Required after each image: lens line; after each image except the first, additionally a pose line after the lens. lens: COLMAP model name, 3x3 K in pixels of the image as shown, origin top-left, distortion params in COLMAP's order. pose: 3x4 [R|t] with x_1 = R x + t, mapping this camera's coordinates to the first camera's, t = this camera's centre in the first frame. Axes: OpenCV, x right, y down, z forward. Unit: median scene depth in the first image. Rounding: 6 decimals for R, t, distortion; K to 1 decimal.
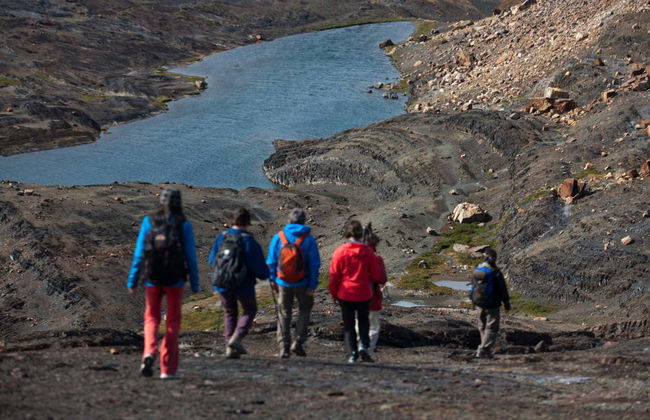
lens RADIAL K [[1302.9, 0, 325.0], [0, 1302.9, 210.0], [0, 0, 1]] dist [0.014196, 0.049380]
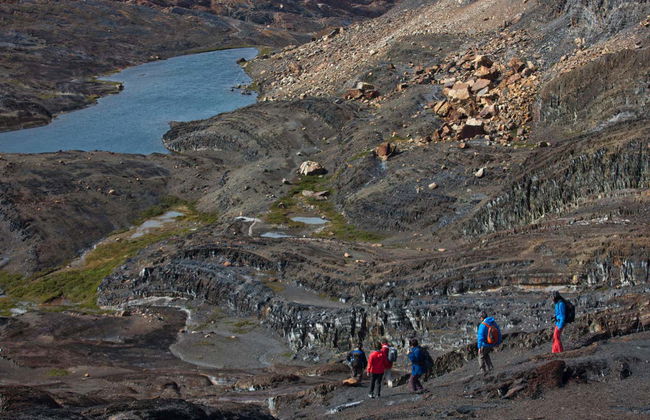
lens RADIAL K [[1066.2, 0, 325.0], [0, 1066.2, 210.0], [0, 0, 1]] dist [-0.243230, -0.007253]
pose [[0.995161, -0.014317, 0.097207, 0.015200], [0.009926, 0.998915, 0.045504, -0.005865], [-0.097753, -0.044319, 0.994223, -0.174306]]
